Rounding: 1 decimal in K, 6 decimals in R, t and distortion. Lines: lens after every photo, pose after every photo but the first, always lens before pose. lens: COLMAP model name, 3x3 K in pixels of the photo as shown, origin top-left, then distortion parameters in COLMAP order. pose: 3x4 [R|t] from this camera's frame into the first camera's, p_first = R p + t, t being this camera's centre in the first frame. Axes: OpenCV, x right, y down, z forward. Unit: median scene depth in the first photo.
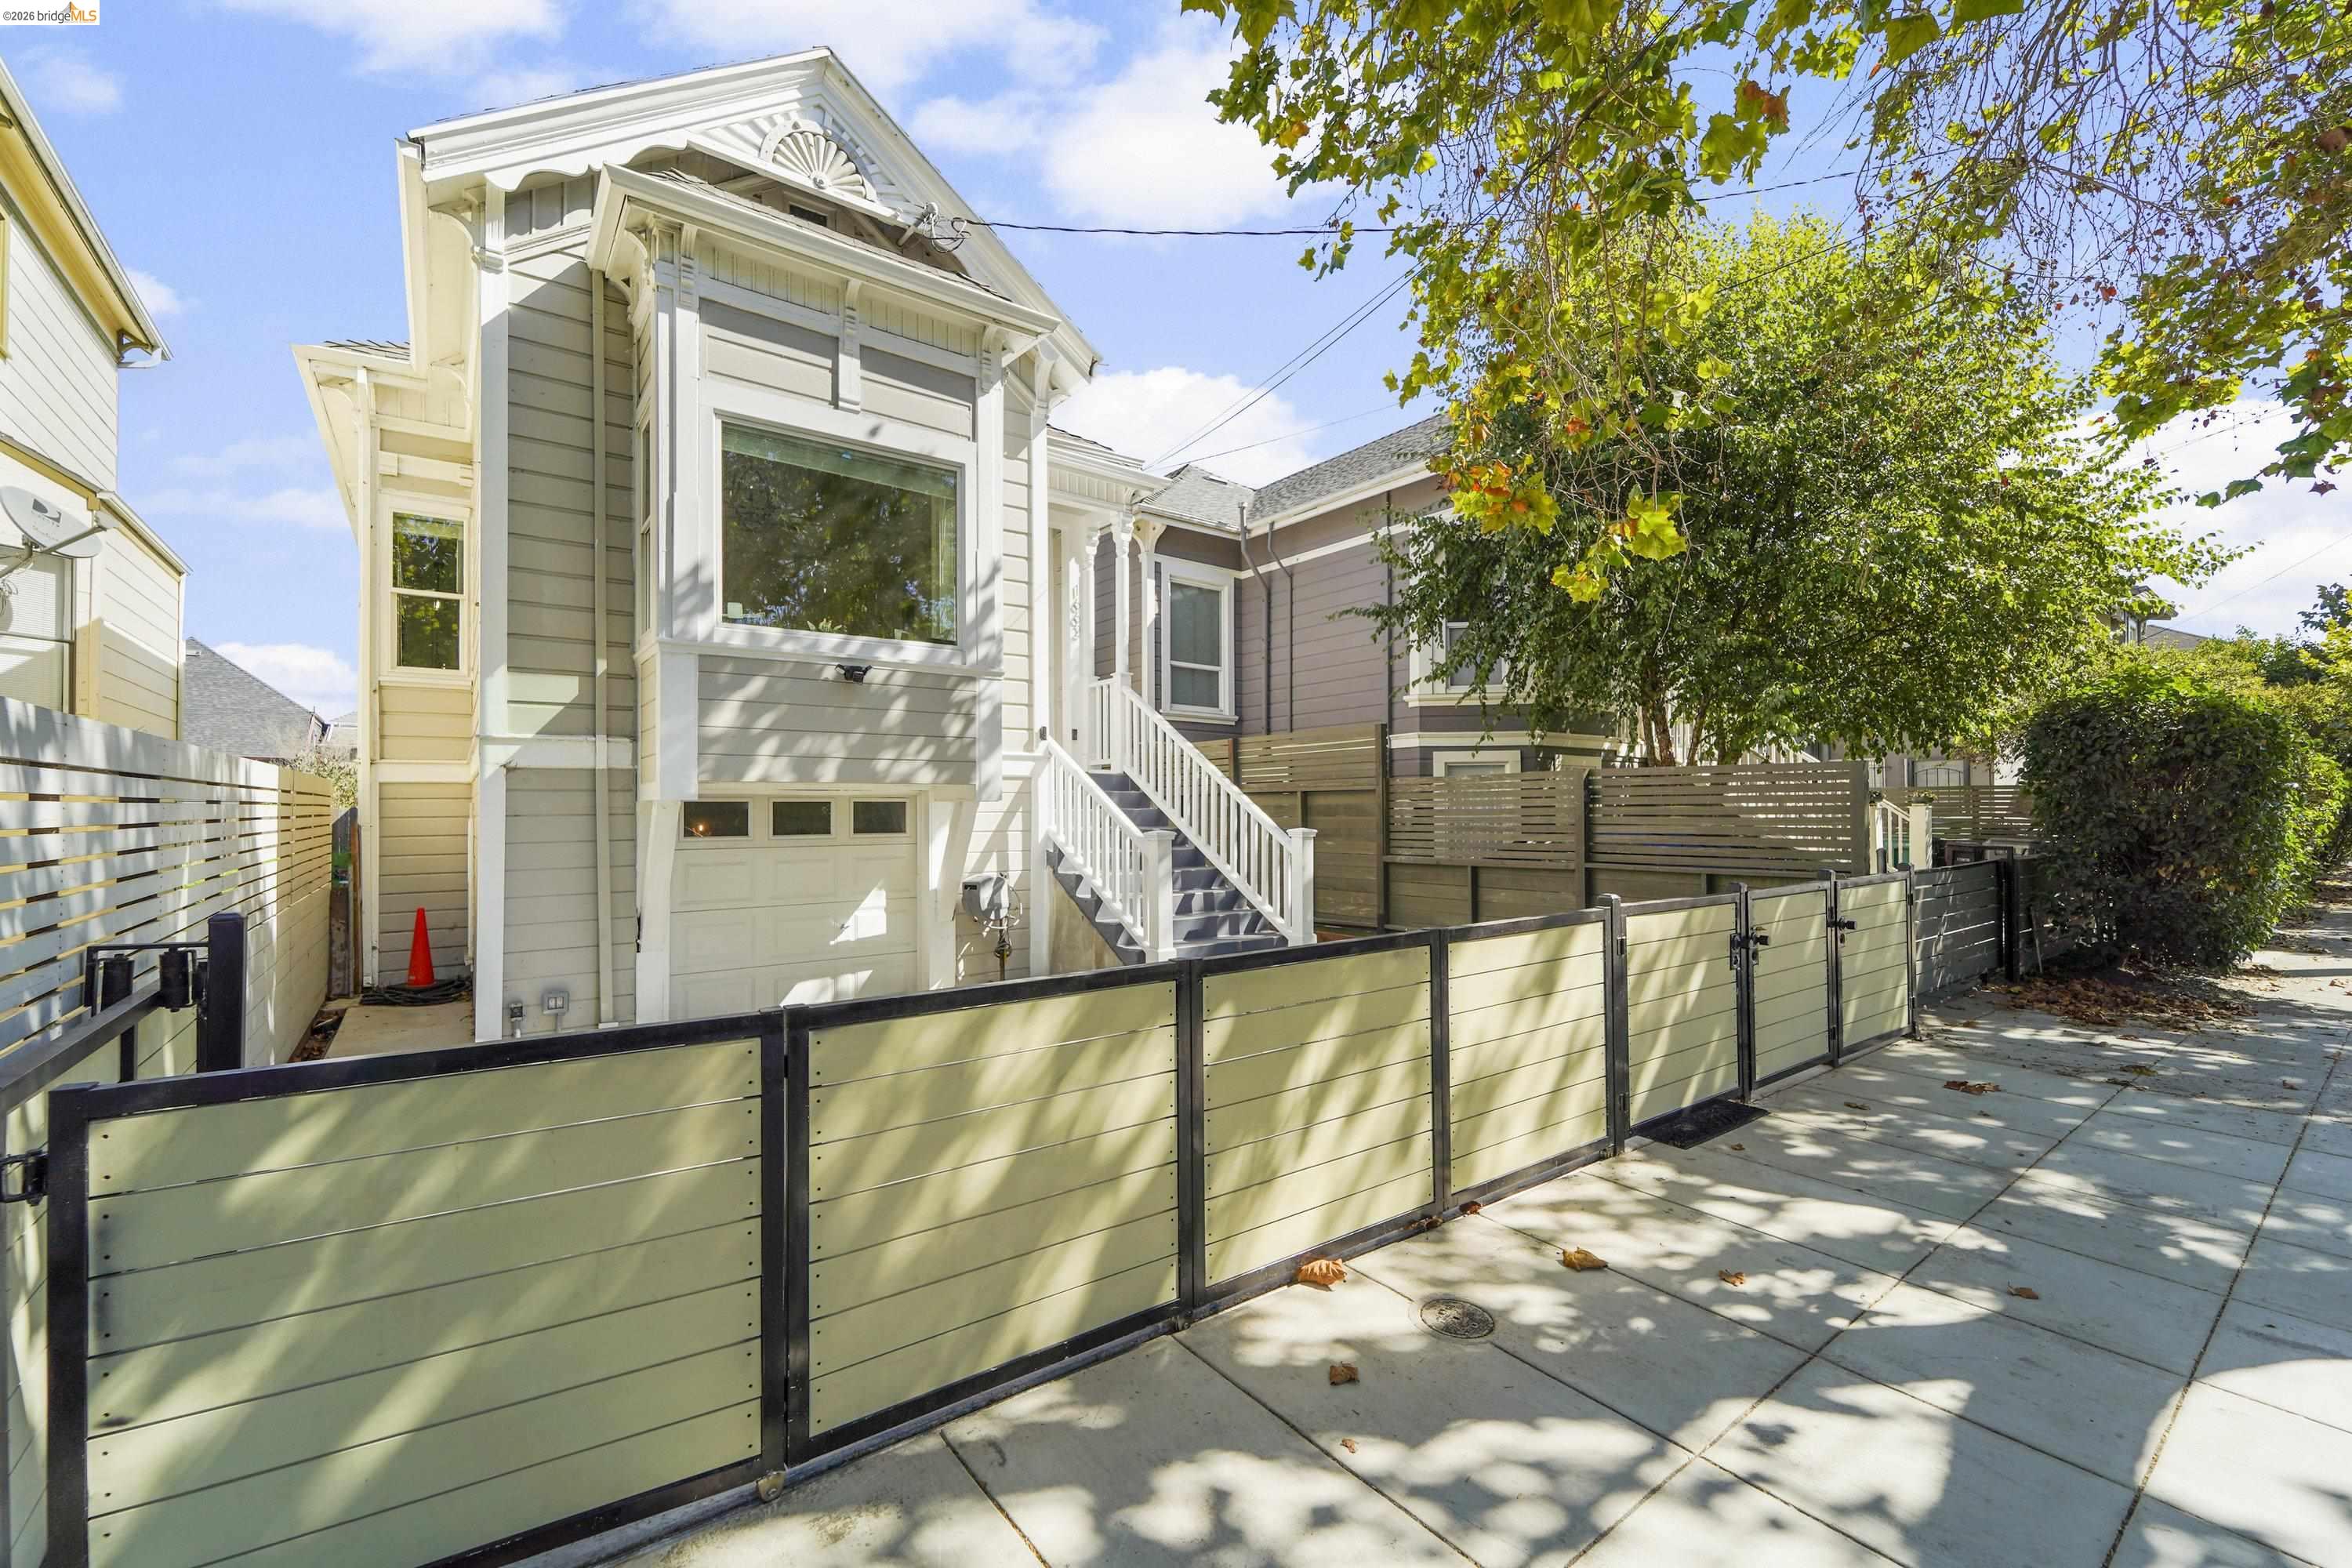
lens RADIAL K [[965.2, 0, 1180.1], [0, 965.2, 776.0], [0, 0, 1]] dist [-0.002333, -0.001640]
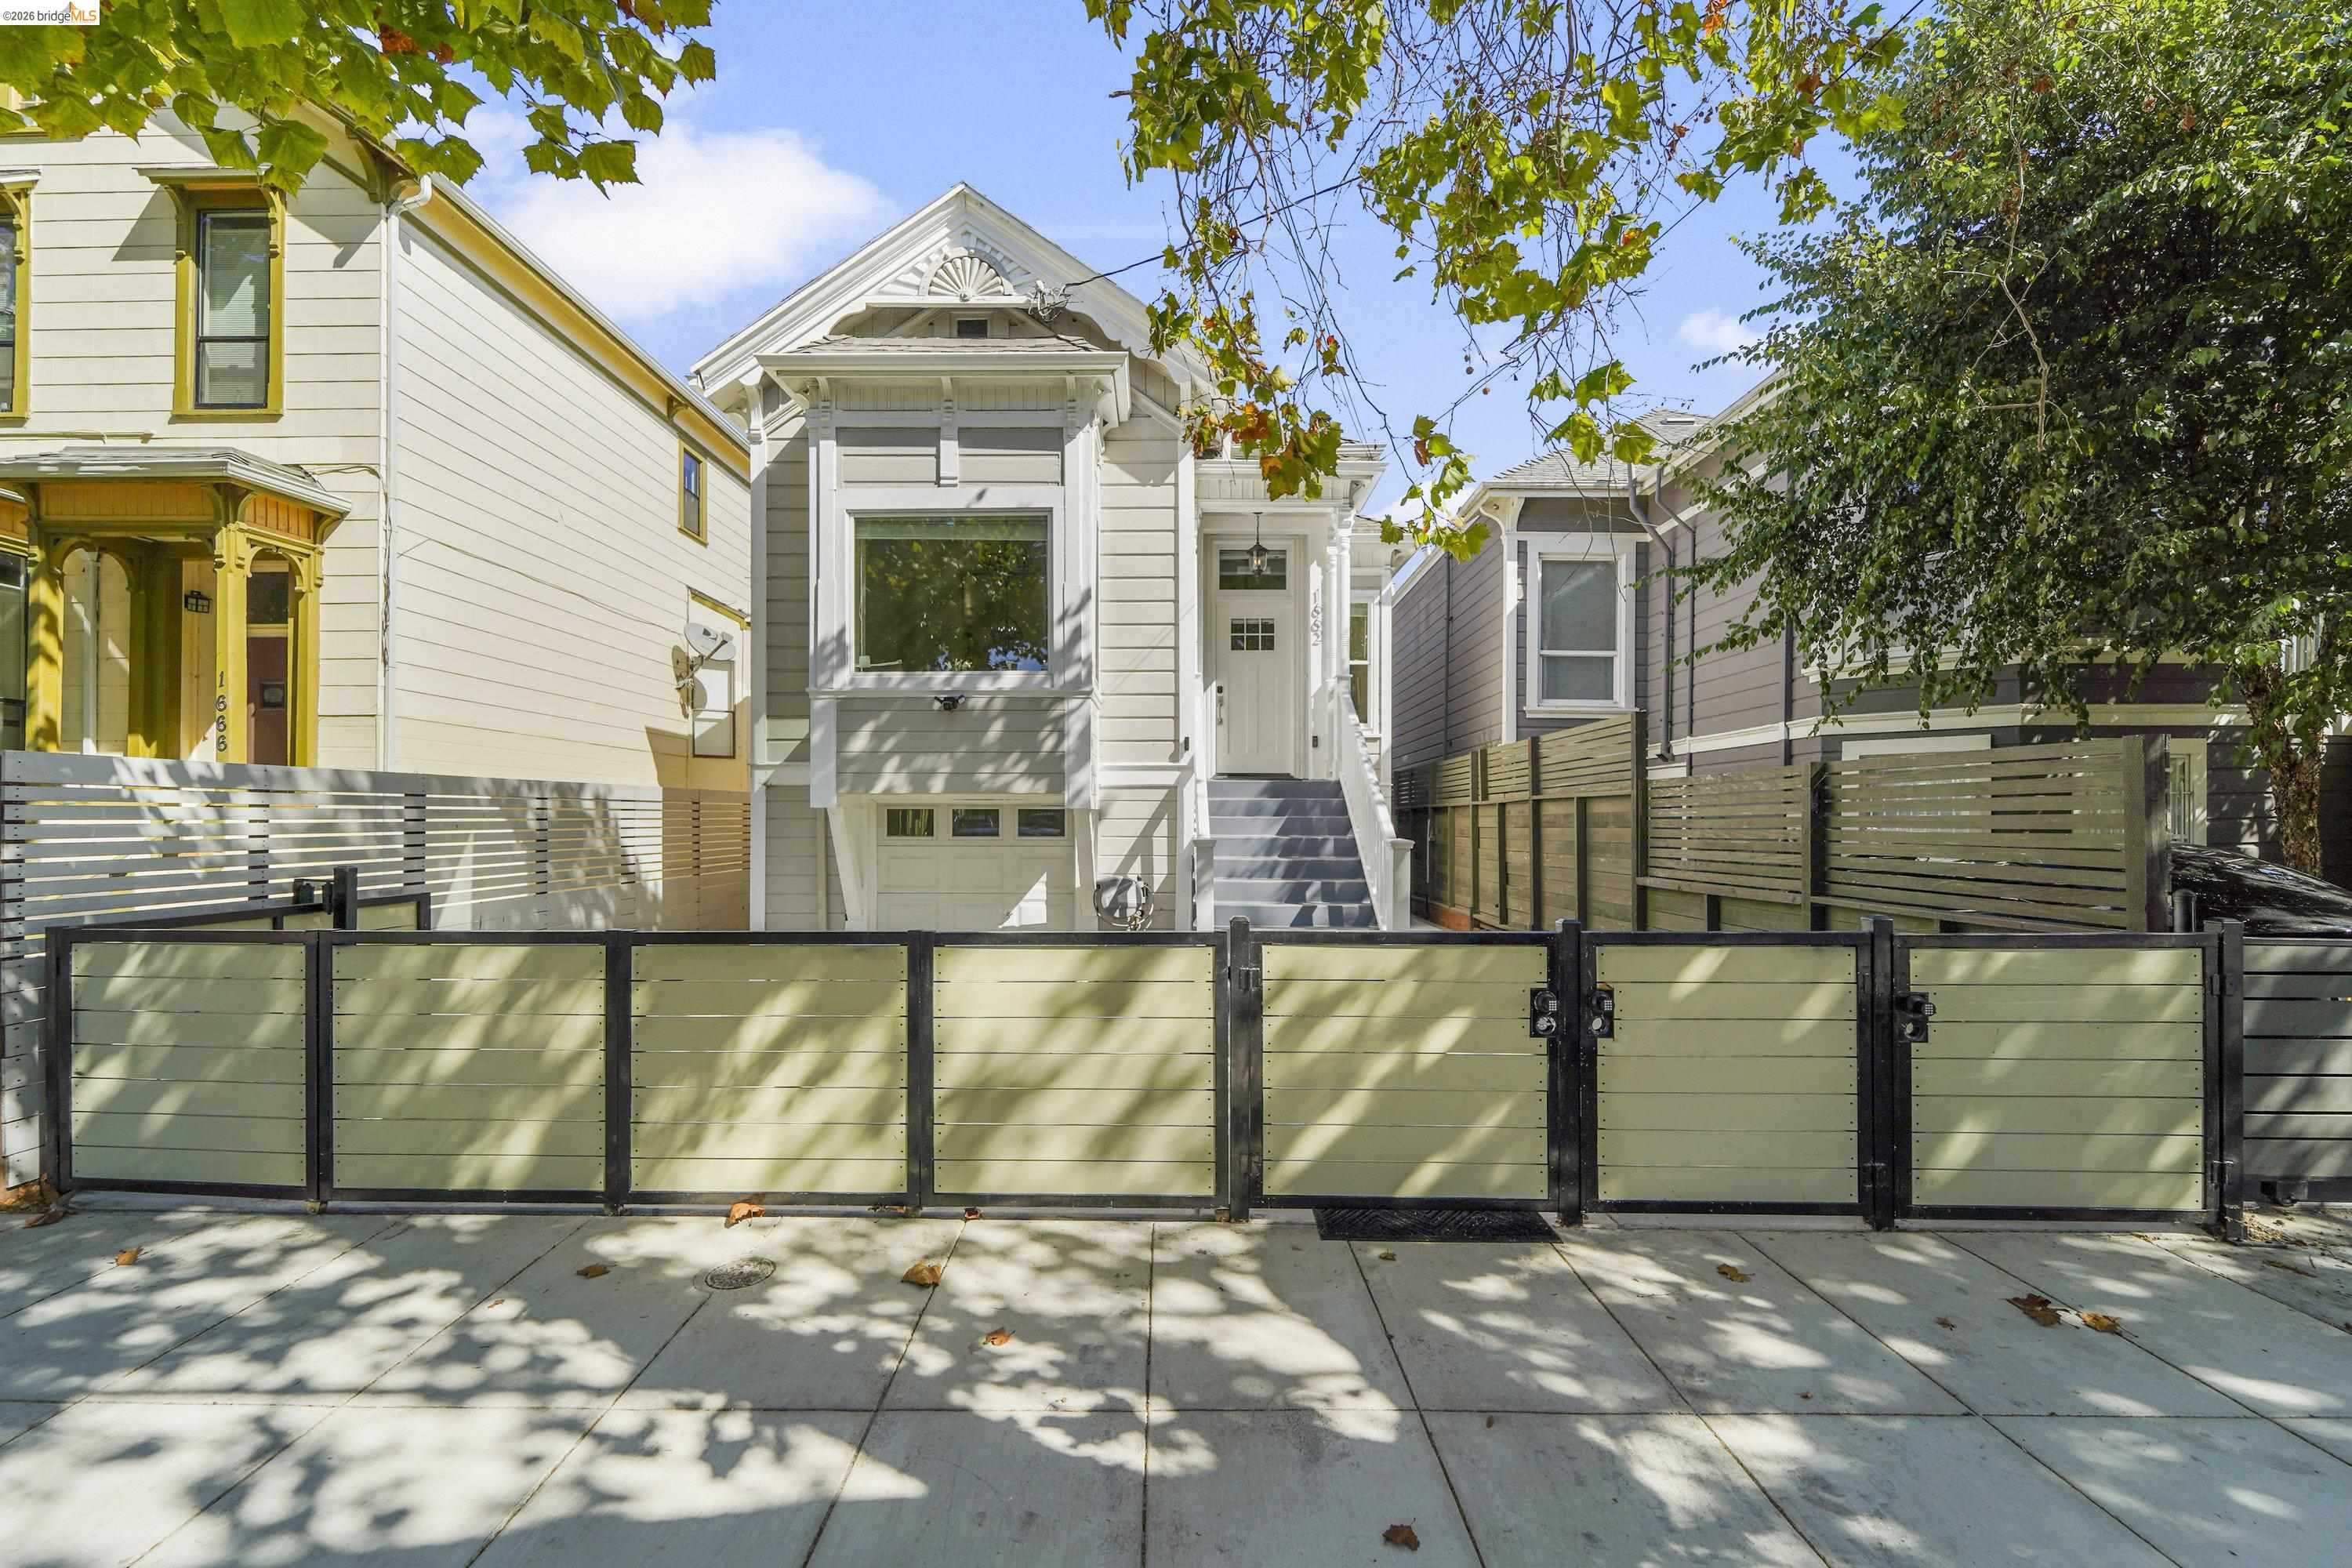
lens RADIAL K [[965.2, 0, 1119.1], [0, 965.2, 792.3], [0, 0, 1]] dist [-0.002333, -0.001640]
pose [[0.794446, -0.010516, -0.607244, 0.901512], [0.014784, 0.999889, 0.002027, 0.010741], [0.607155, -0.010588, 0.794513, 0.266862]]
